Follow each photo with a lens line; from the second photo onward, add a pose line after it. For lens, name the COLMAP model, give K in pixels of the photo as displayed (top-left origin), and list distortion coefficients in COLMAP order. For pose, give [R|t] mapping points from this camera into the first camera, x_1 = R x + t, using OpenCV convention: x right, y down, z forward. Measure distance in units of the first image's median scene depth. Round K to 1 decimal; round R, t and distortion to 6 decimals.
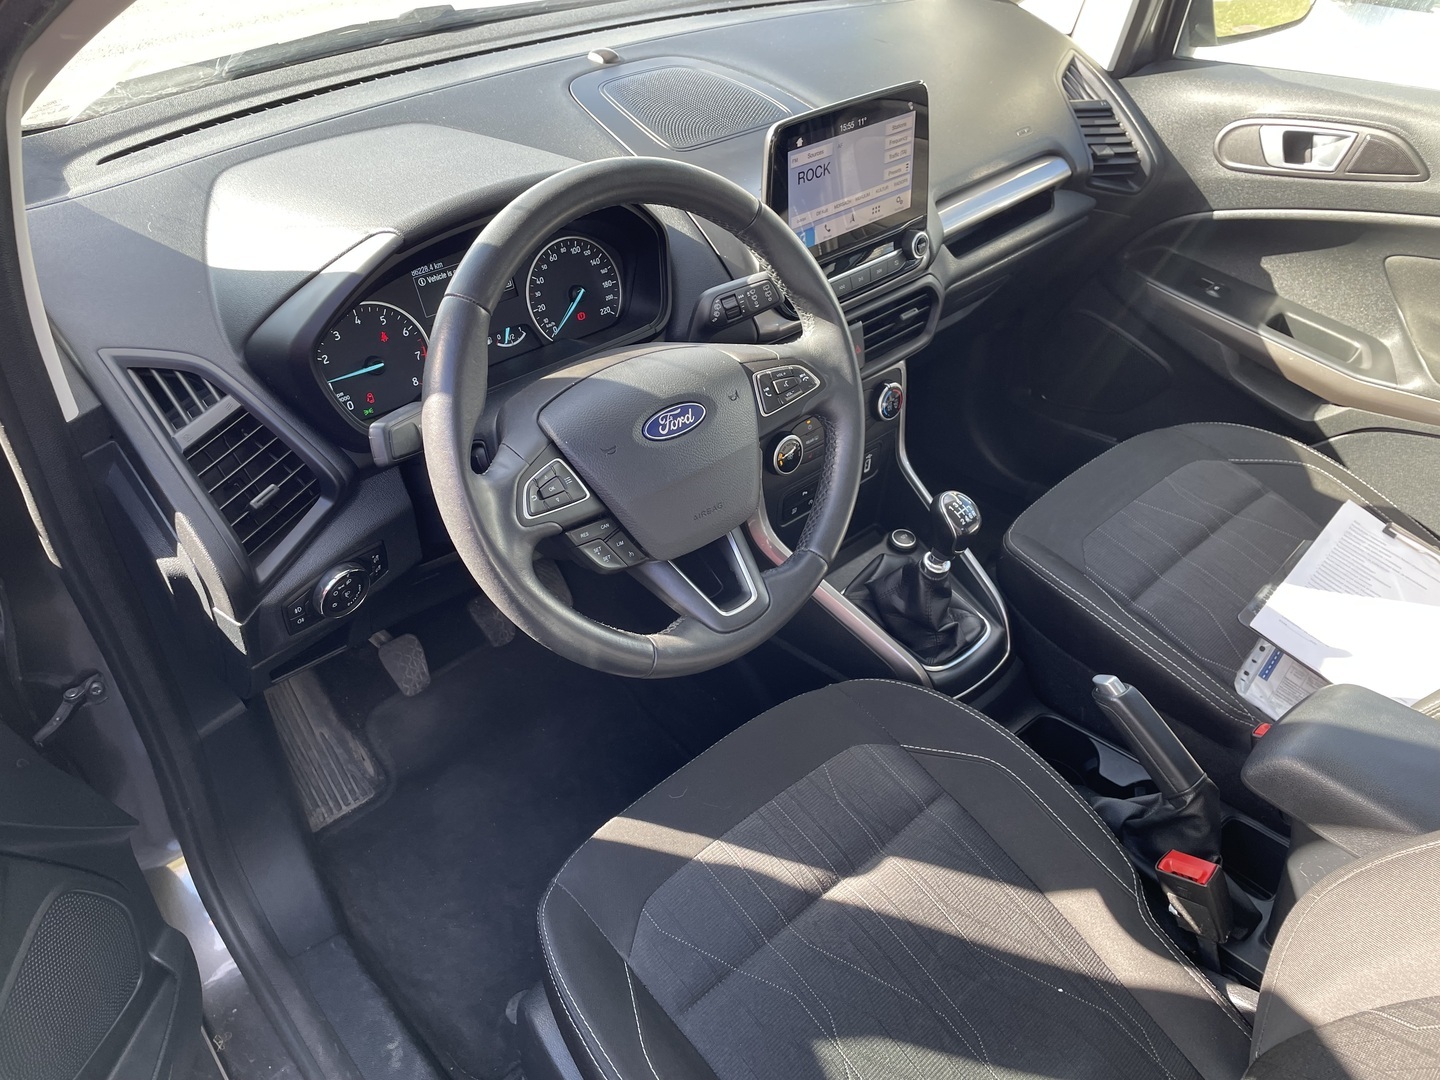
lens RADIAL K [[1107.0, 0, 718.8], [0, 1107.0, 529.9], [0, 0, 1]] dist [0.078901, -0.119621]
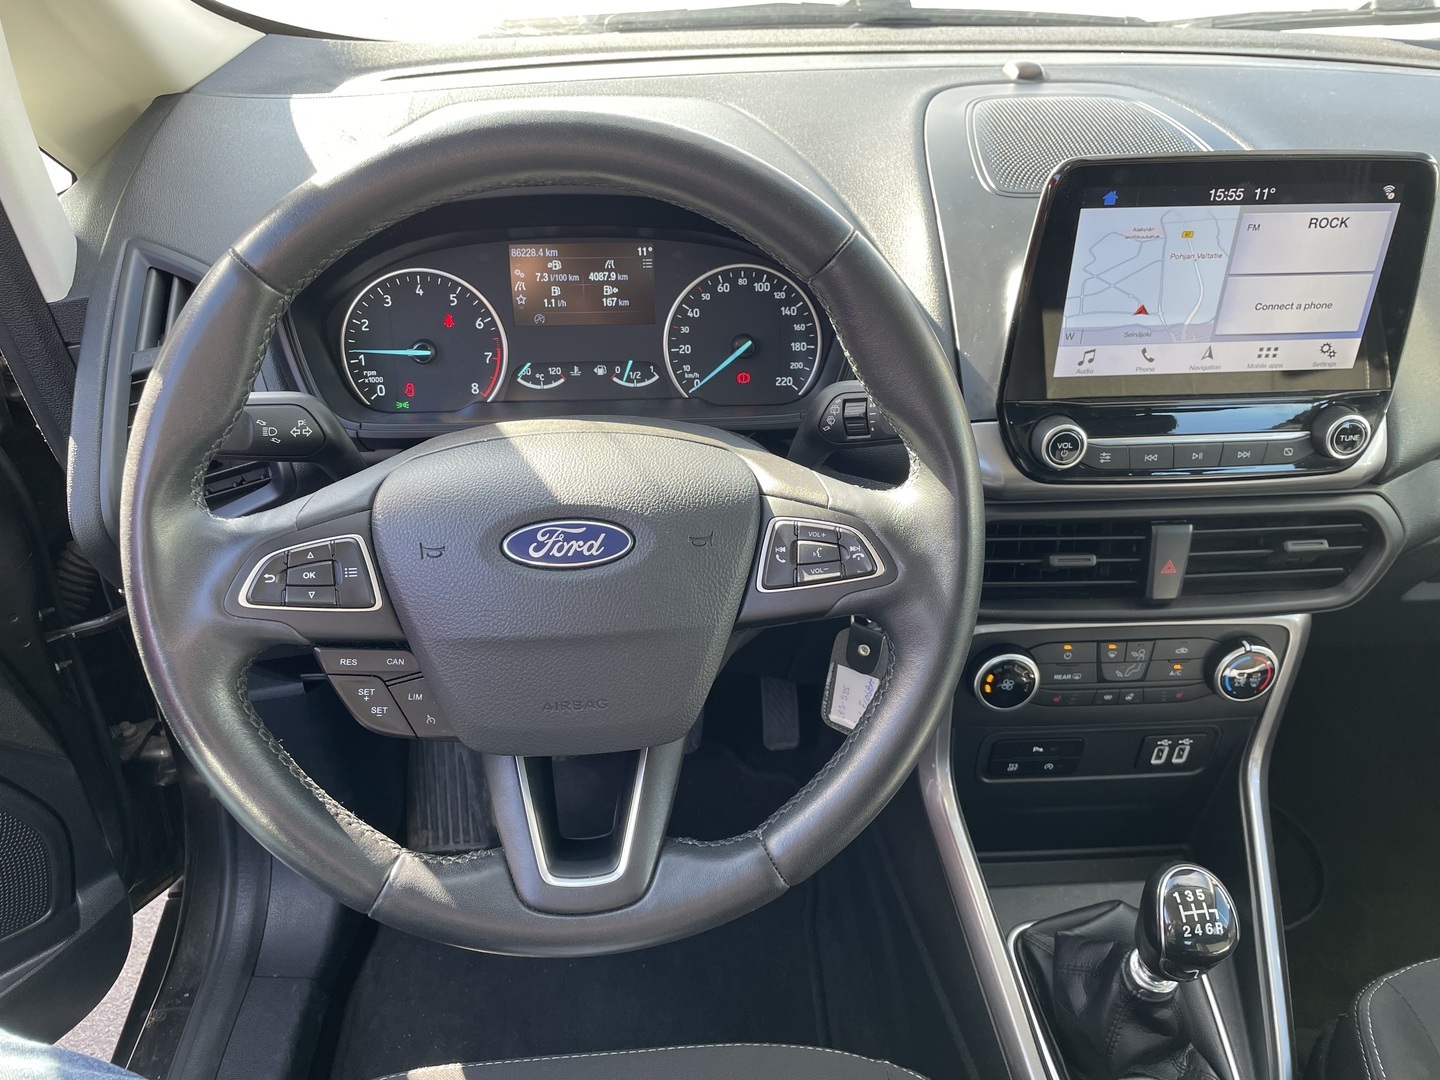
lens RADIAL K [[1107.0, 0, 718.8], [0, 1107.0, 529.9], [0, 0, 1]] dist [0.078901, -0.119621]
pose [[0.786858, 0.344444, -0.512068, 0.240409], [-0.379178, 0.924493, 0.039206, -0.115986], [0.486907, 0.163315, 0.858050, 0.375237]]
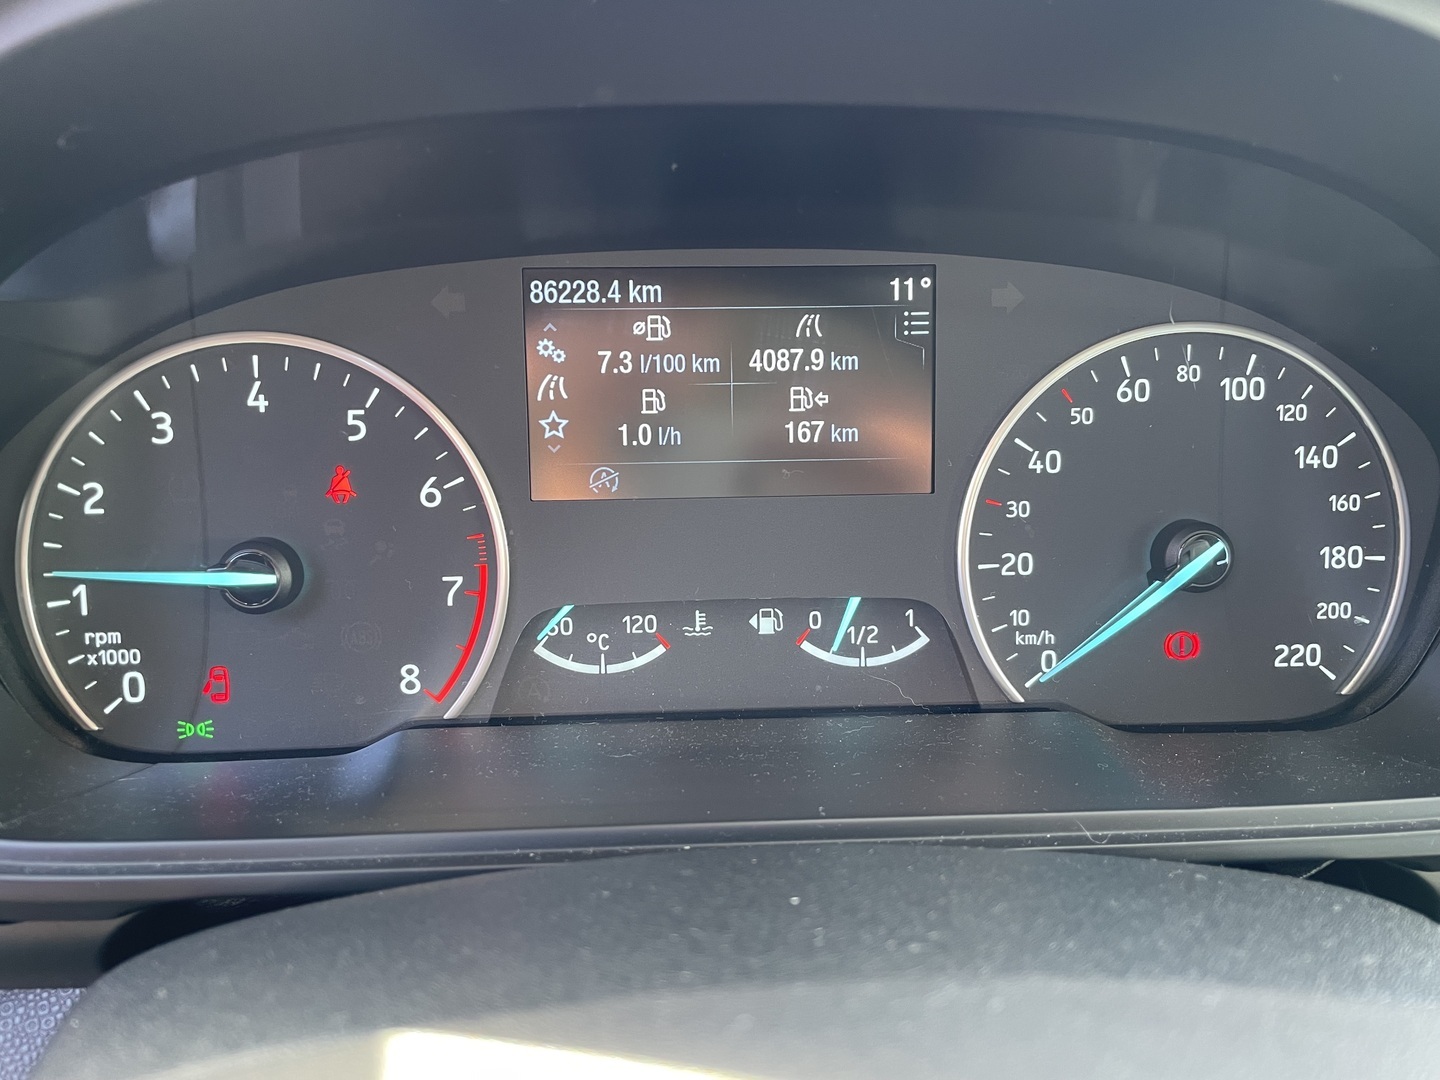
lens RADIAL K [[1107.0, 0, 718.8], [0, 1107.0, 529.9], [0, 0, 1]] dist [0.078901, -0.119621]
pose [[0.777031, 0.254373, -0.575775, -0.062989], [-0.381548, 0.917851, -0.109414, -0.139361], [0.500644, 0.304704, 0.810254, 0.689871]]
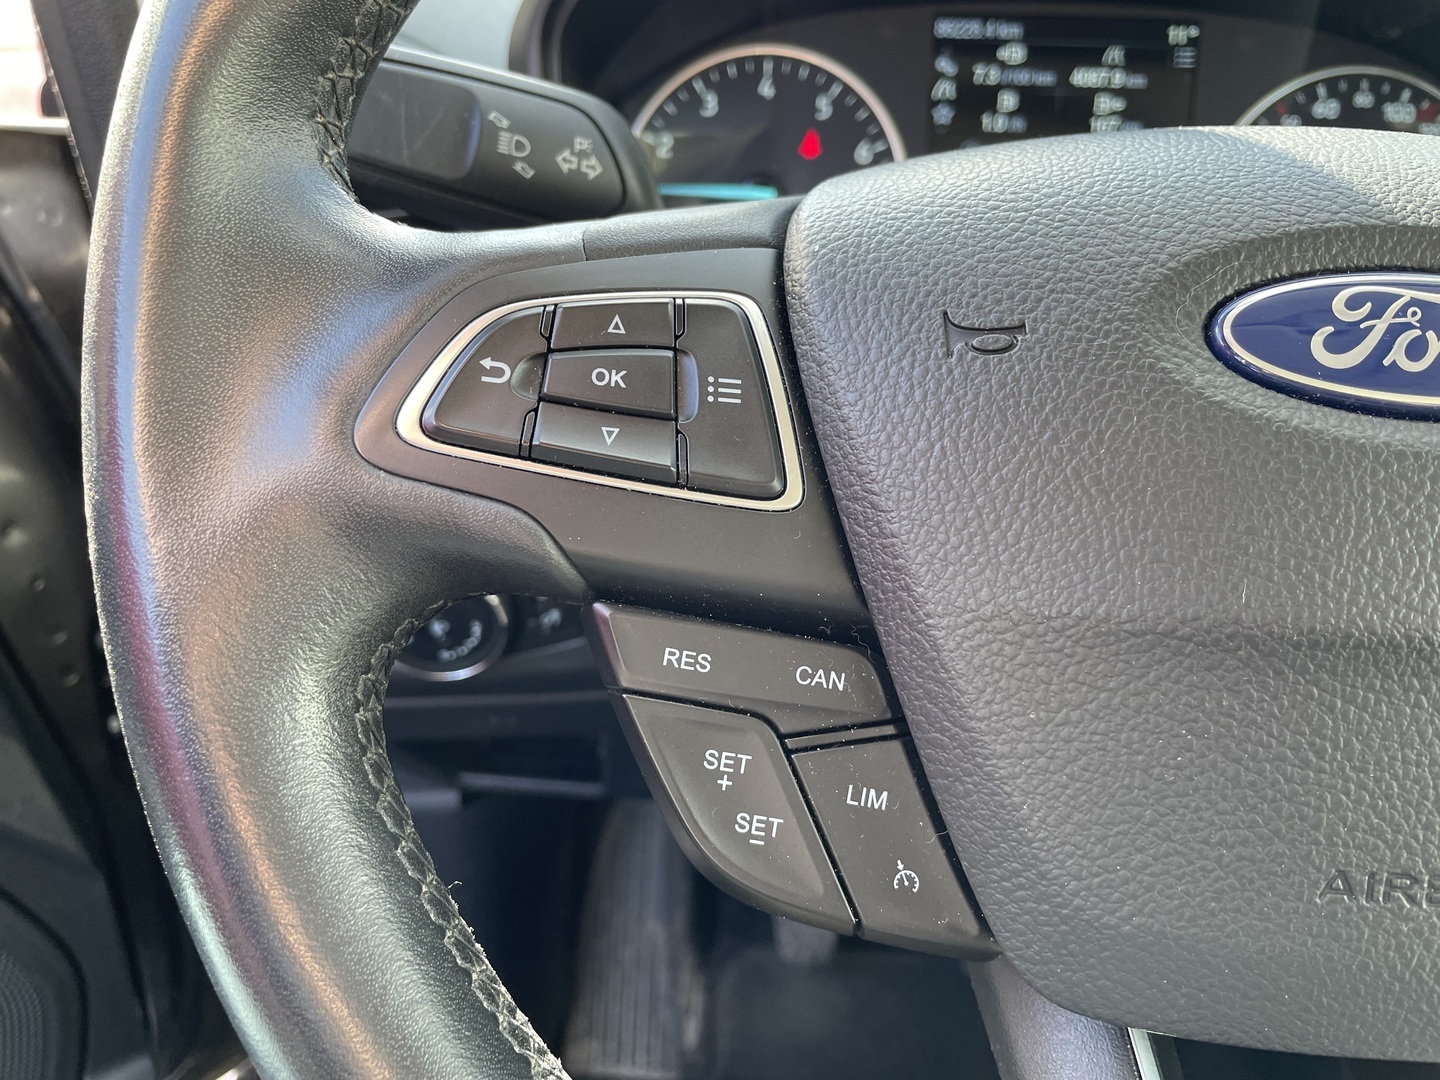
lens RADIAL K [[1130.3, 0, 717.3], [0, 1130.3, 523.2], [0, 0, 1]] dist [0.069936, -0.135310]
pose [[0.677942, 0.320419, -0.661608, 0.010819], [-0.461853, 0.885853, -0.044234, -0.005990], [0.571915, 0.335553, 0.748544, 0.578239]]
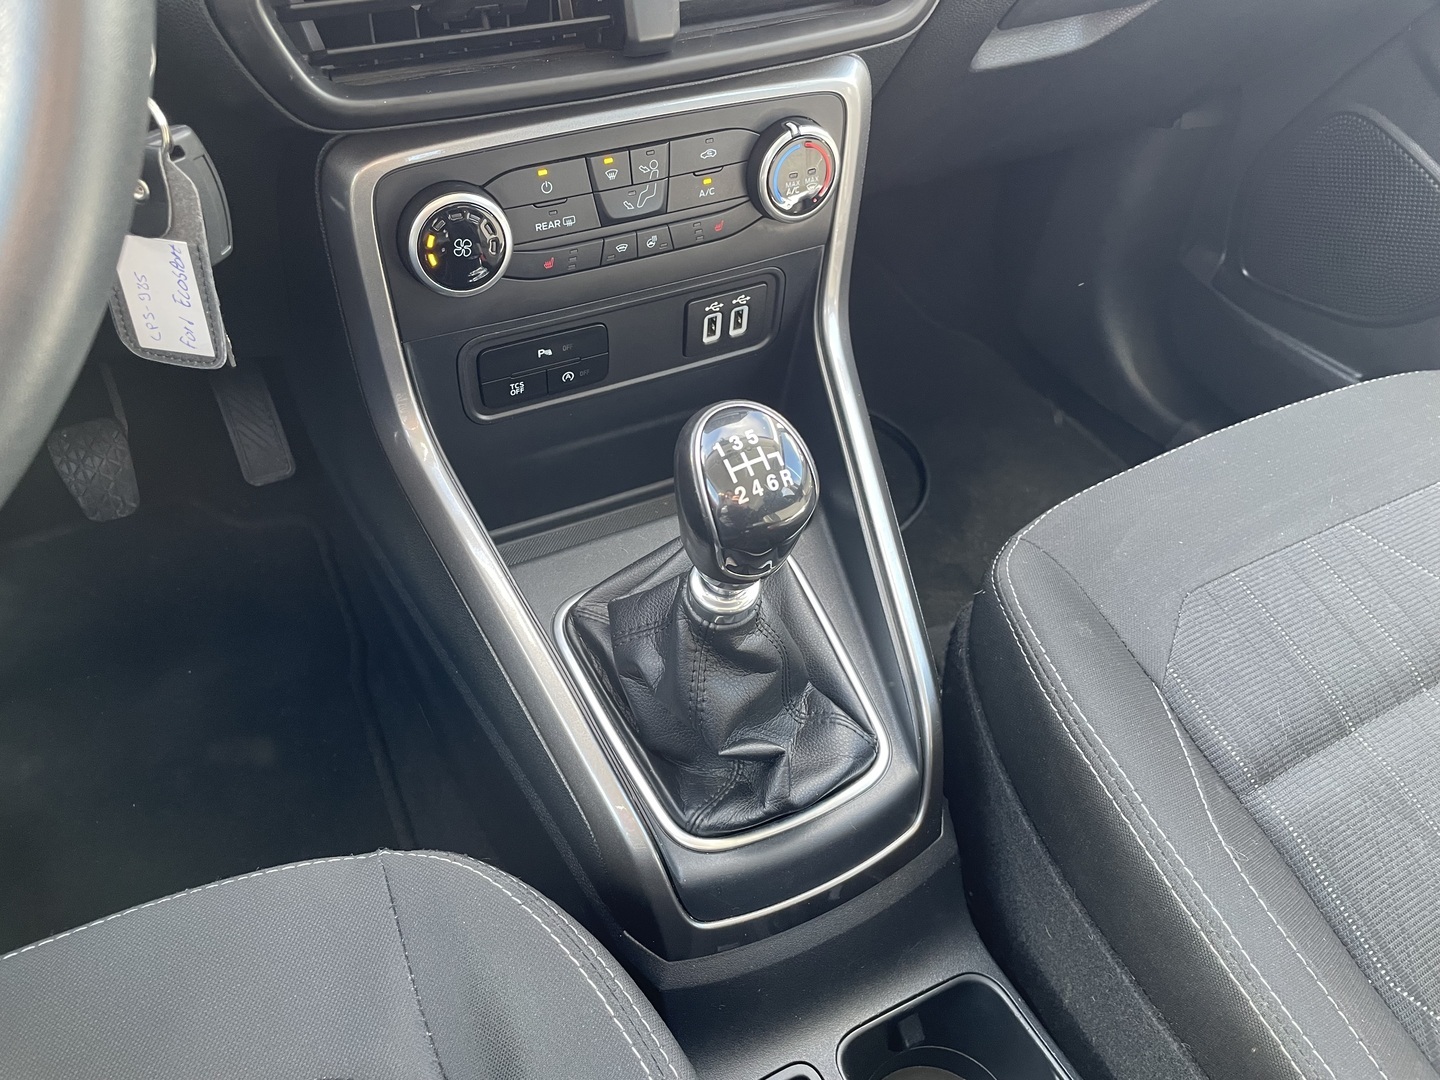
lens RADIAL K [[1101.2, 0, 723.2], [0, 1101.2, 552.7], [0, 0, 1]] dist [0.072284, -0.063420]
pose [[0.964015, 0.223771, -0.143535, 0.246075], [-0.198416, 0.964952, 0.171753, -0.050397], [0.176938, -0.137093, 0.974627, 0.643781]]
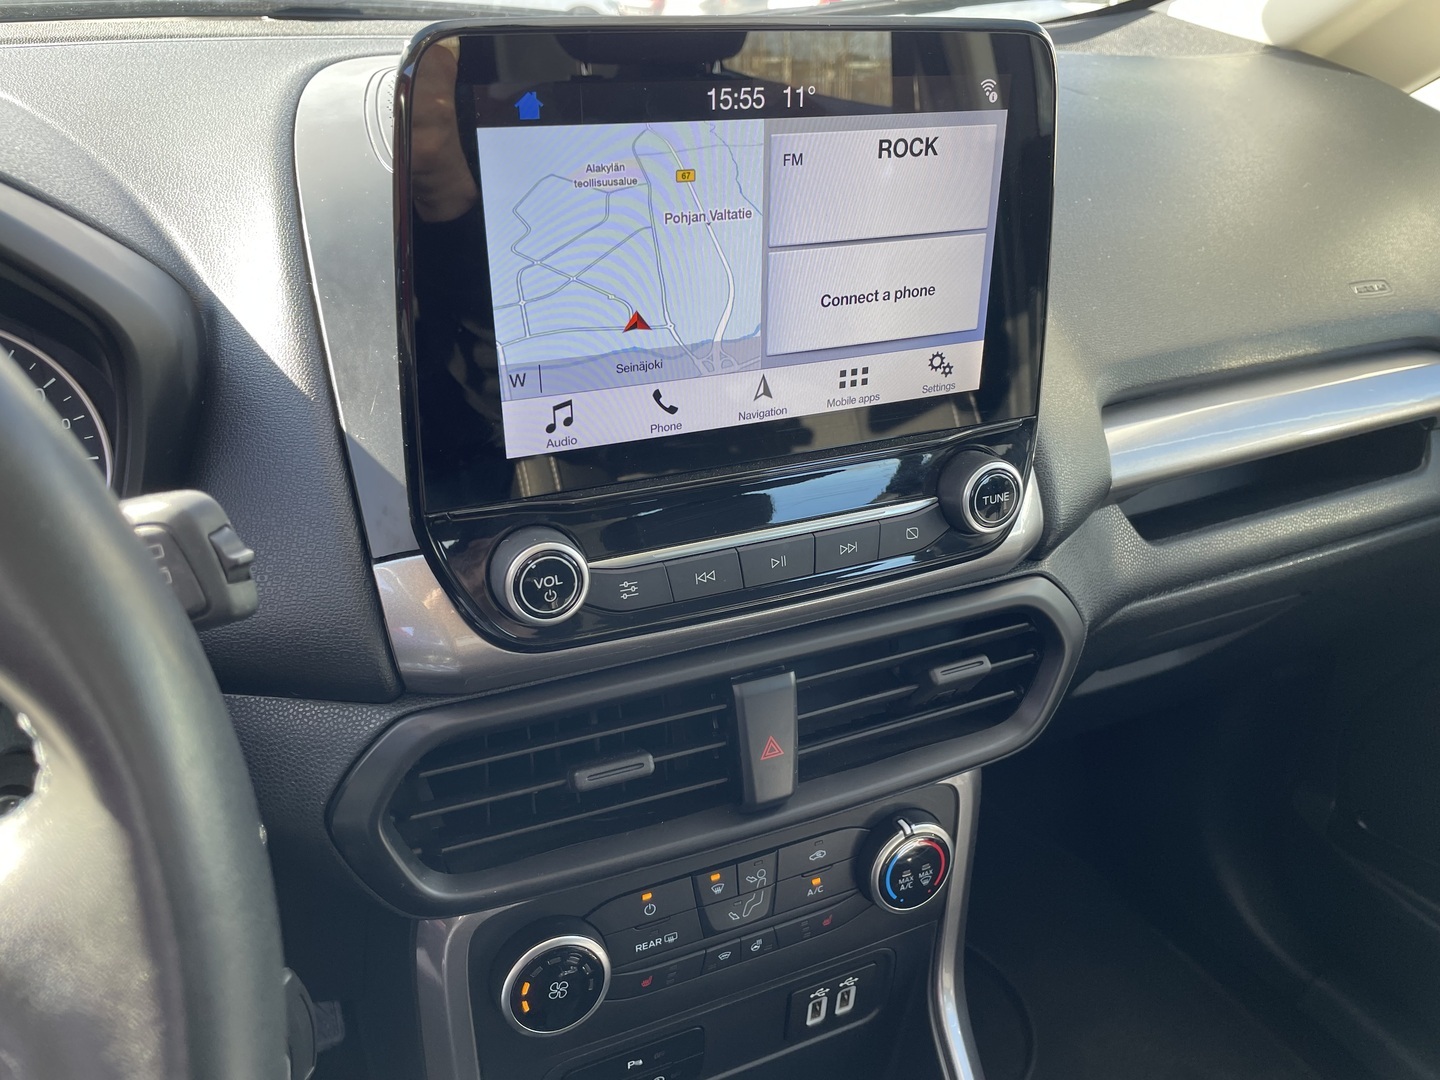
lens RADIAL K [[1107.0, 0, 718.8], [0, 1107.0, 529.9], [0, 0, 1]] dist [0.078901, -0.119621]
pose [[0.951168, 0.166340, -0.260019, 0.194384], [-0.209015, 0.966950, -0.146013, -0.178939], [0.227138, 0.193231, 0.954500, 0.658223]]
